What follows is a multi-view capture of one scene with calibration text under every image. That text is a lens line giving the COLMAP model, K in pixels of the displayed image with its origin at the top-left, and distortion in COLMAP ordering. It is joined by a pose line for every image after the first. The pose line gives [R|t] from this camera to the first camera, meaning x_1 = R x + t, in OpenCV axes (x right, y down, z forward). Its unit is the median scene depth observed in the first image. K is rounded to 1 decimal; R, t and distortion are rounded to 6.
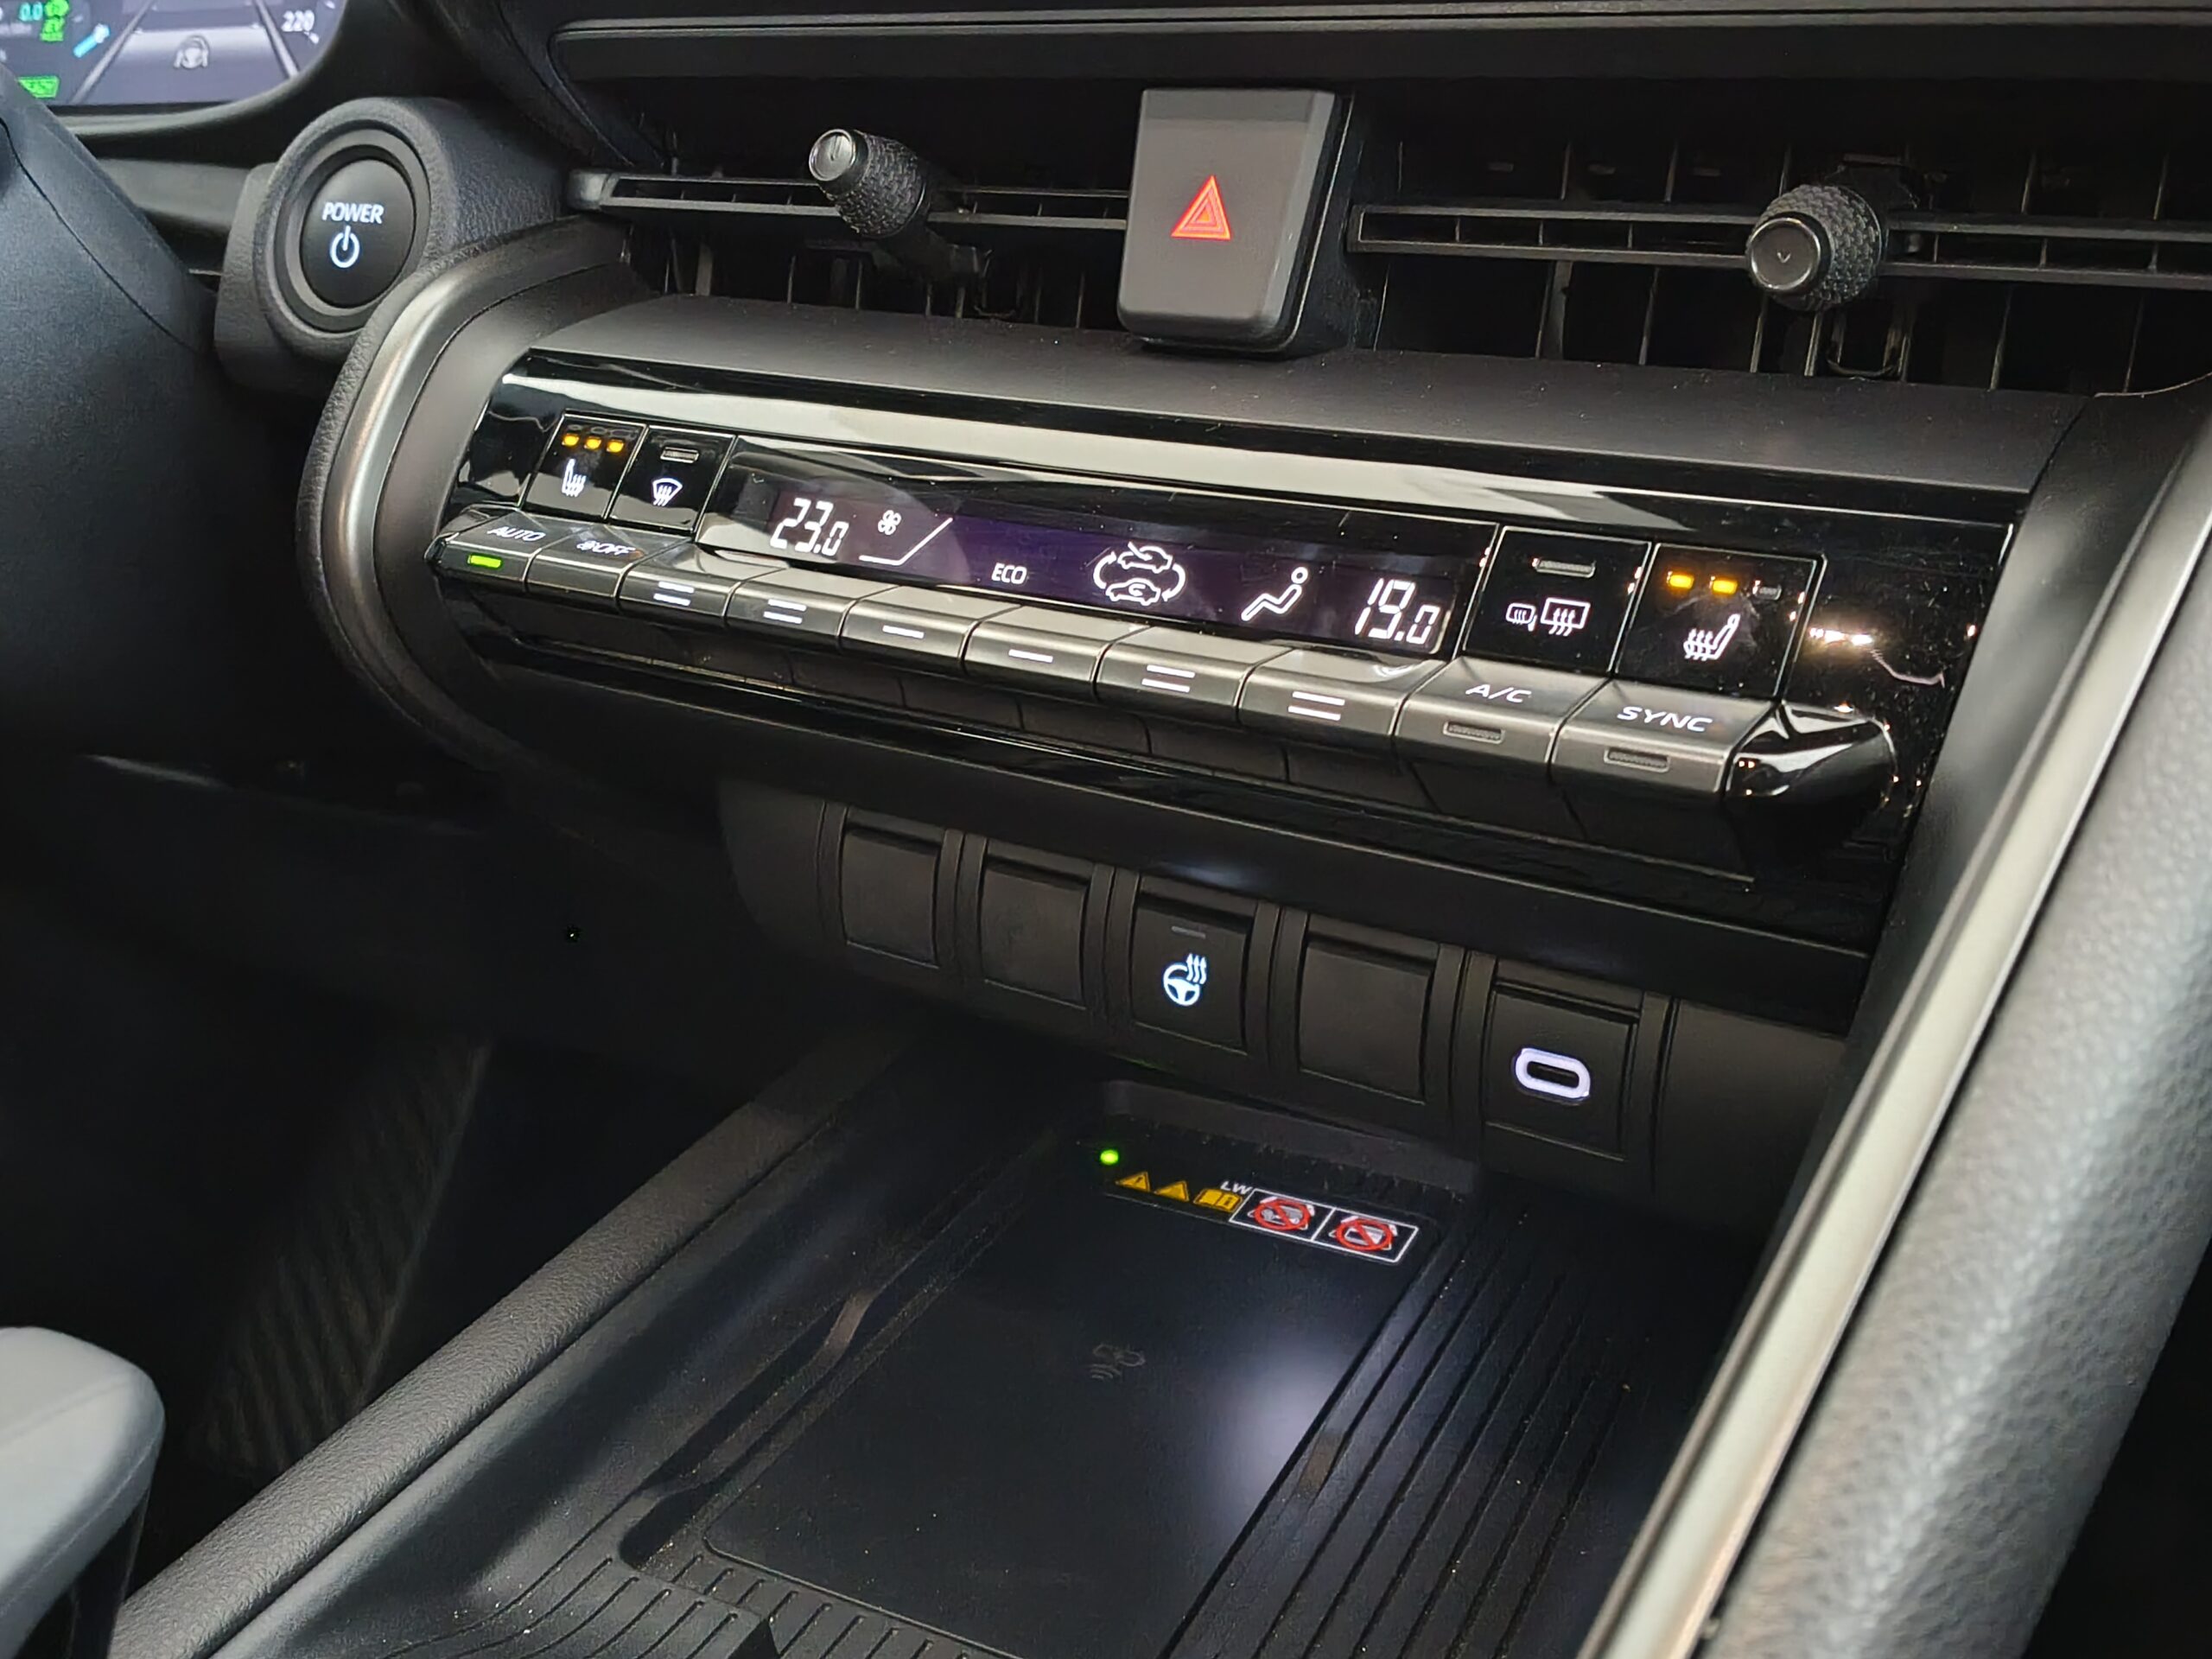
lens RADIAL K [[2170.9, 0, 1045.3], [0, 2170.9, 826.4], [0, 0, 1]] dist [0.181500, -0.557248]
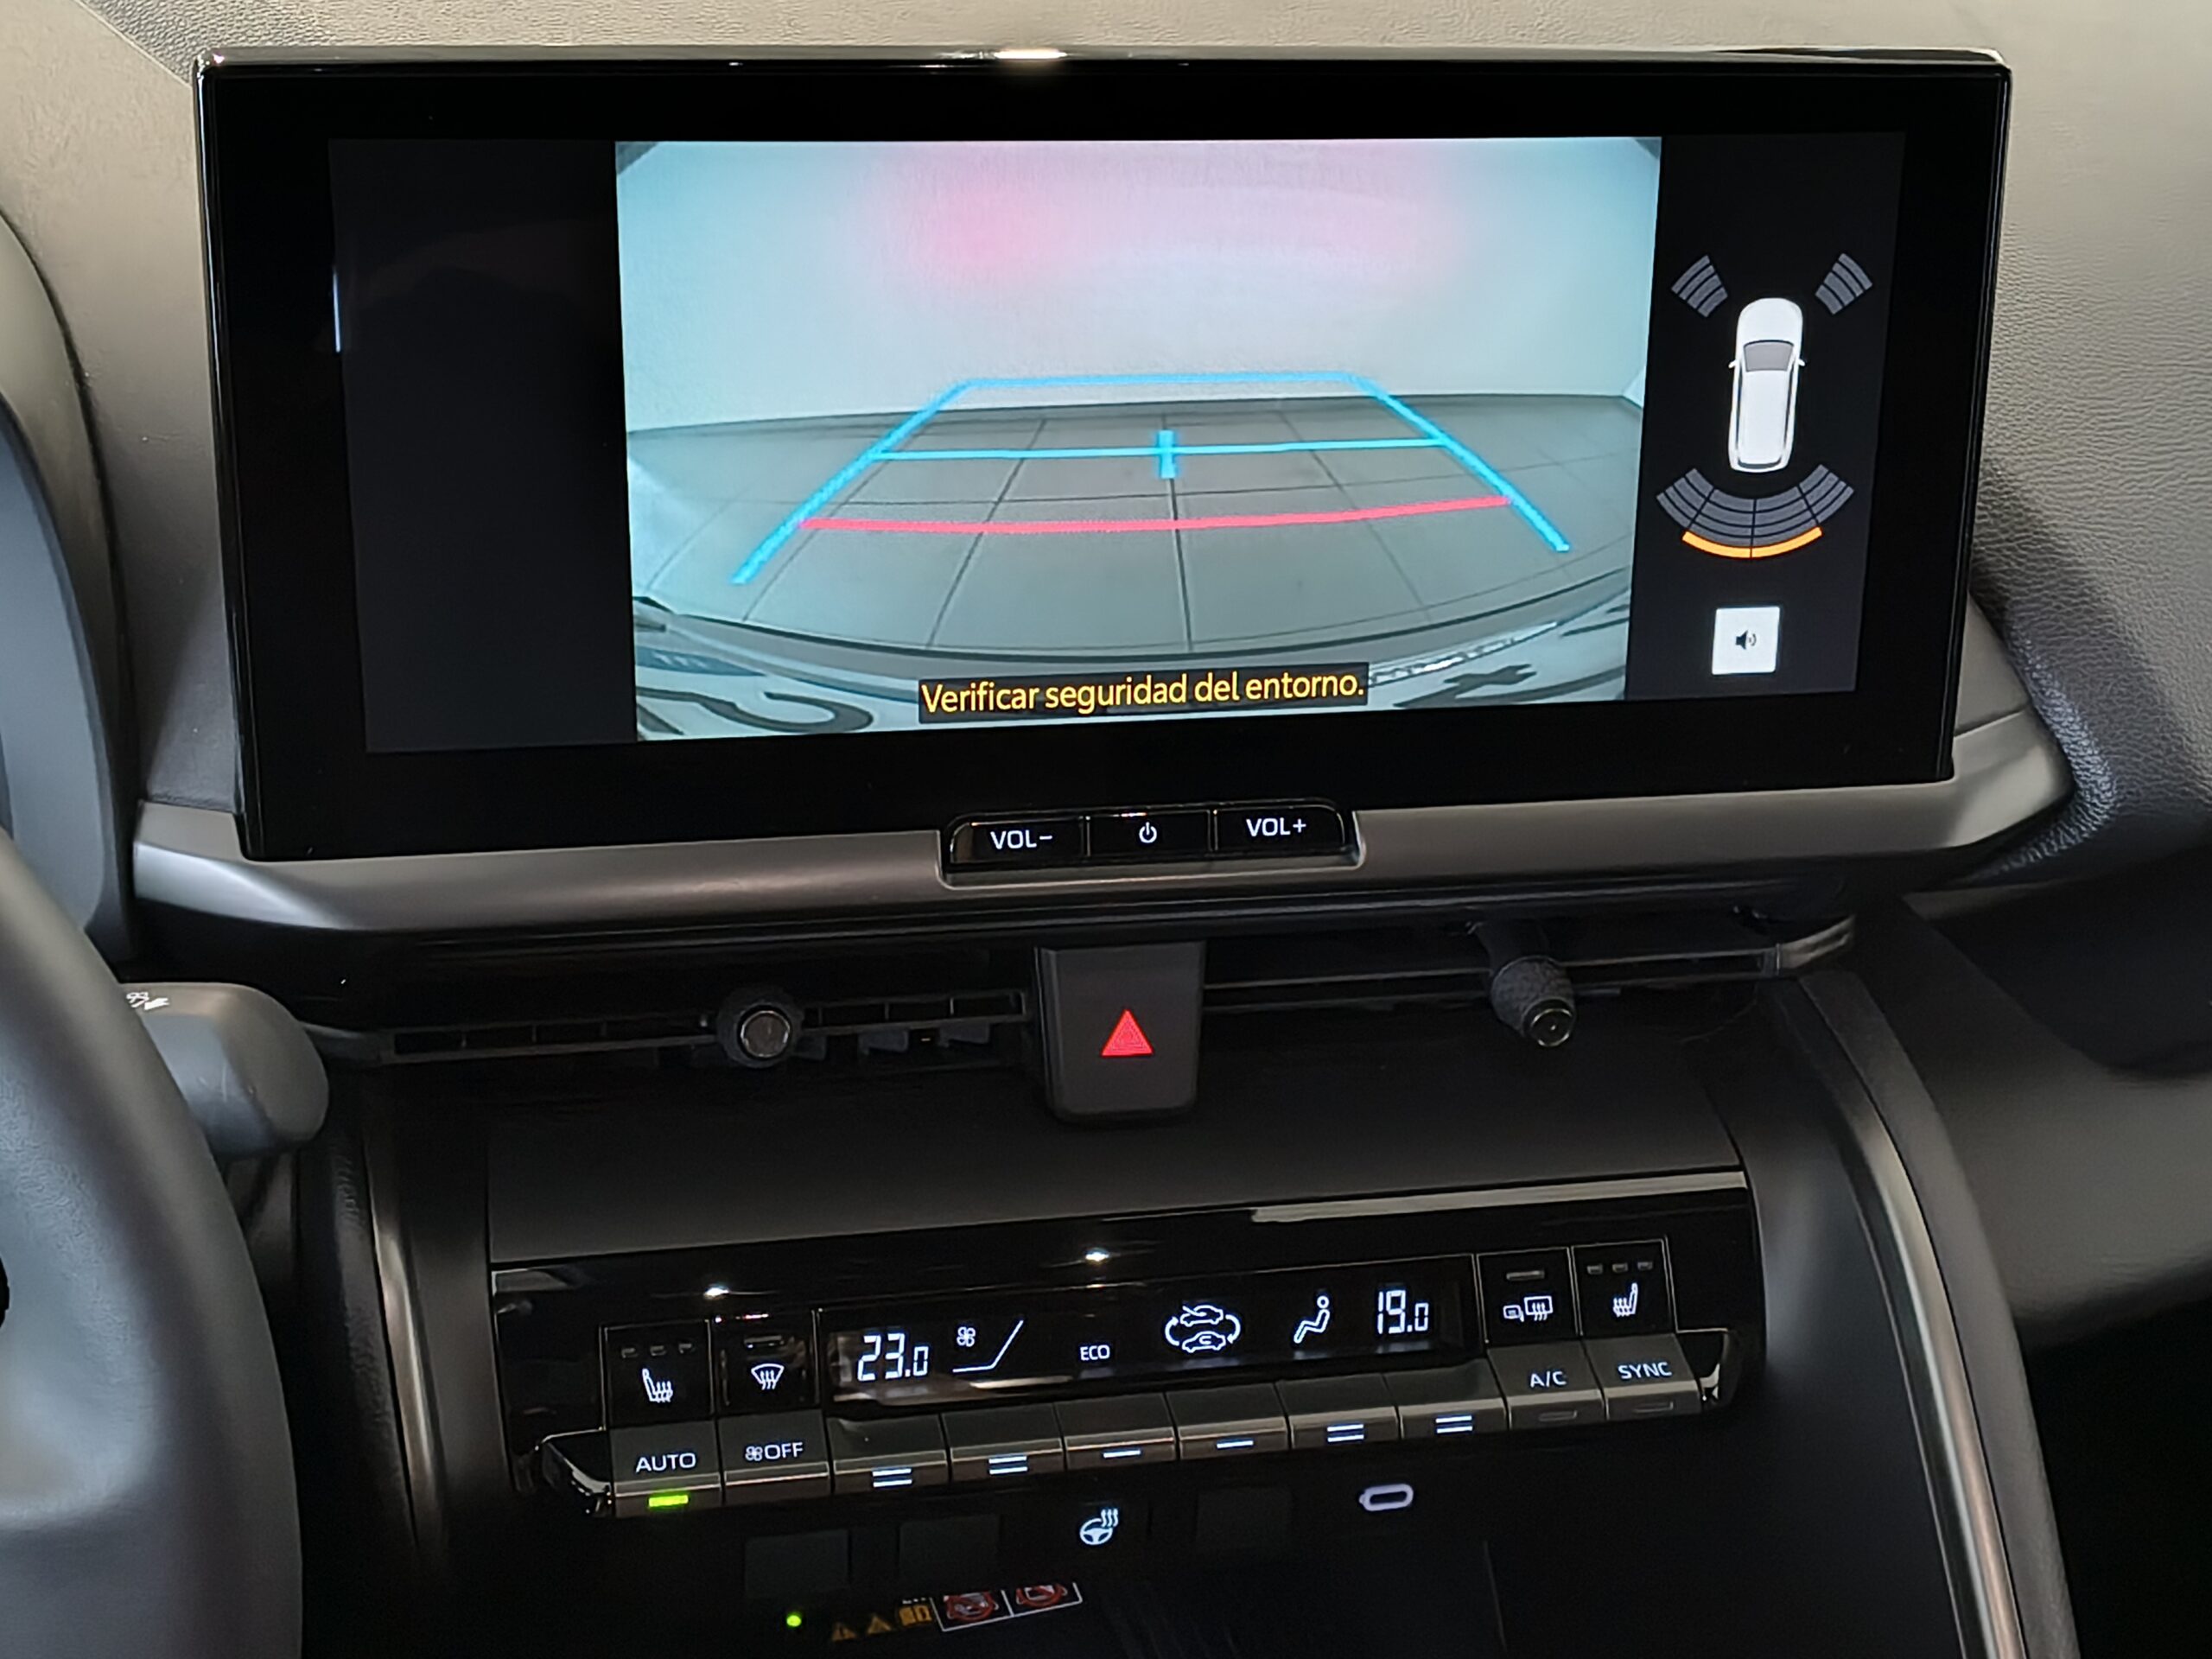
lens RADIAL K [[2985.5, 0, 1106.0], [0, 2985.5, 829.5], [0, 0, 1]] dist [0.126717, -0.019279]
pose [[0.688523, -0.309255, 0.655971, -1.130818], [0.186478, 0.949602, 0.251955, -0.894529], [-0.700830, -0.051153, 0.711492, -0.280129]]
